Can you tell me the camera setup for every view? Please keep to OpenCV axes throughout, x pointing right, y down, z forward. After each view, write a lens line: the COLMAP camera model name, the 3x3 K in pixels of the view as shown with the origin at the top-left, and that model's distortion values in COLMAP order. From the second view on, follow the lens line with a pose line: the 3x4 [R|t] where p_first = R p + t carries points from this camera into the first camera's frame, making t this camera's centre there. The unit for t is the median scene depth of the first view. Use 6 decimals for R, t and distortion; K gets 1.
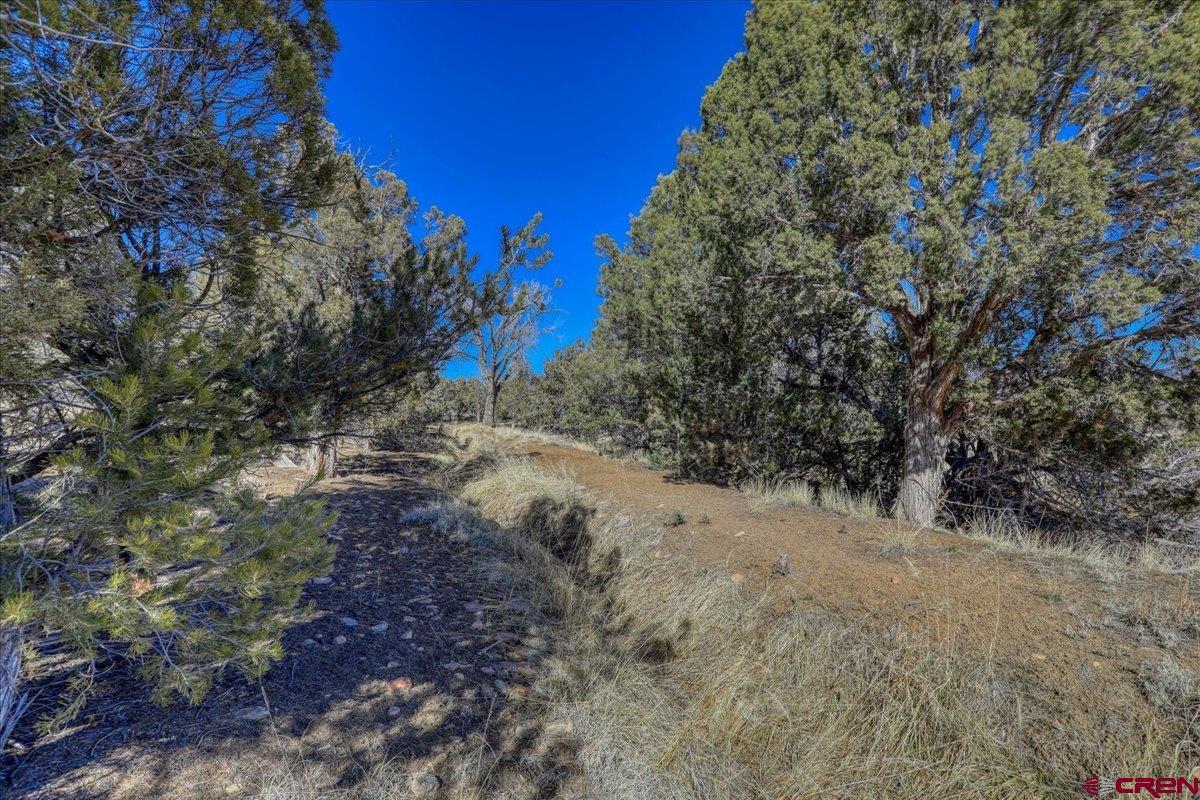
lens RADIAL K [[577.6, 0, 599.6], [0, 577.6, 406.9], [0, 0, 1]] dist [0.001474, 0.000040]
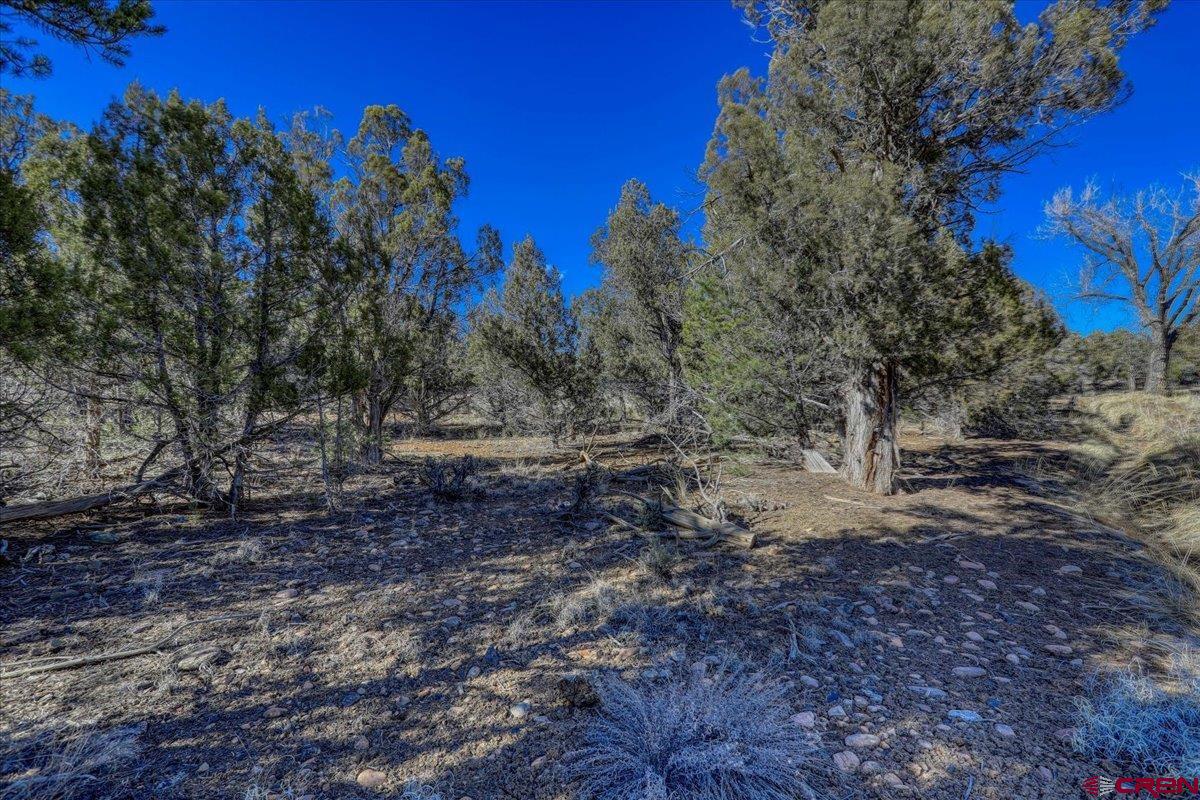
lens RADIAL K [[577.6, 0, 603.5], [0, 577.6, 406.7], [0, 0, 1]] dist [0.001474, 0.000040]
pose [[0.590787, -0.045868, -0.805523, -0.072033], [0.071744, 0.997414, -0.004177, 0.006745], [0.803631, -0.055323, 0.592550, 0.193300]]
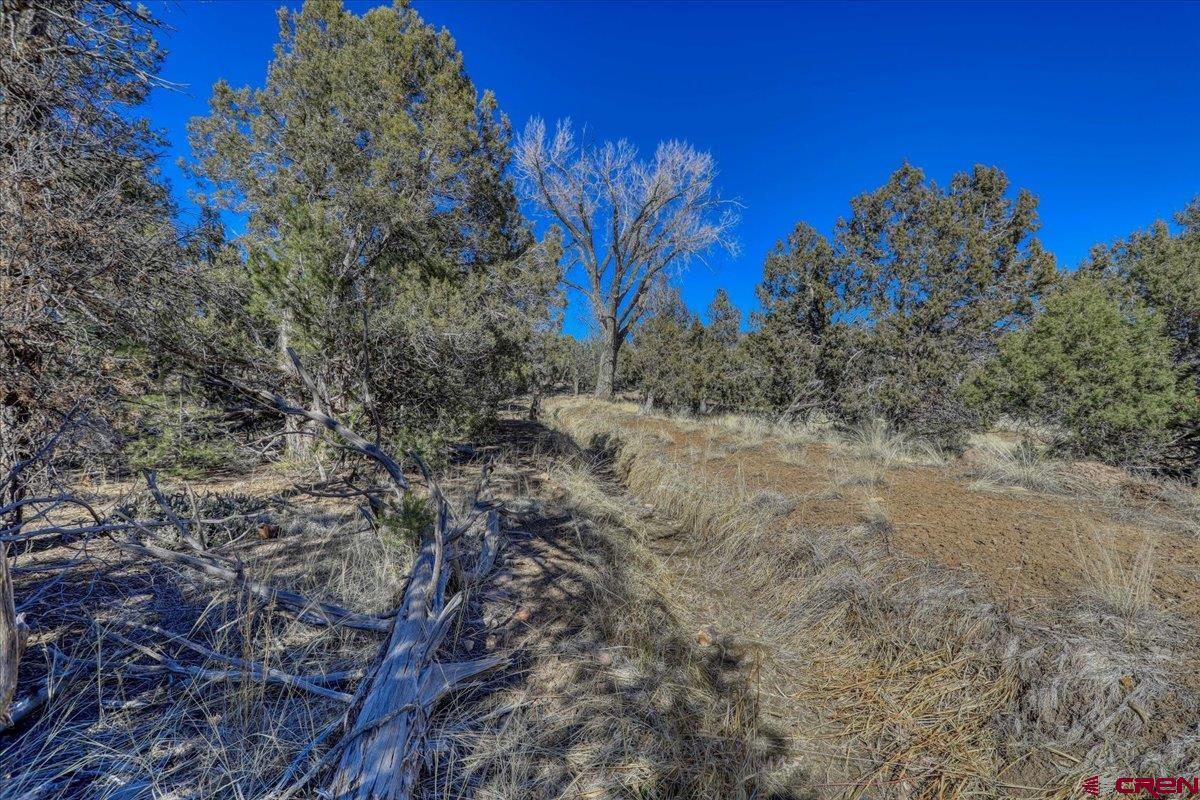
lens RADIAL K [[577.6, 0, 603.5], [0, 577.6, 399.4], [0, 0, 1]] dist [0.001474, 0.000040]
pose [[0.992152, 0.000447, -0.125035, -0.267744], [0.003951, 0.999382, 0.034925, 0.023012], [0.124974, -0.035145, 0.991537, 0.913121]]
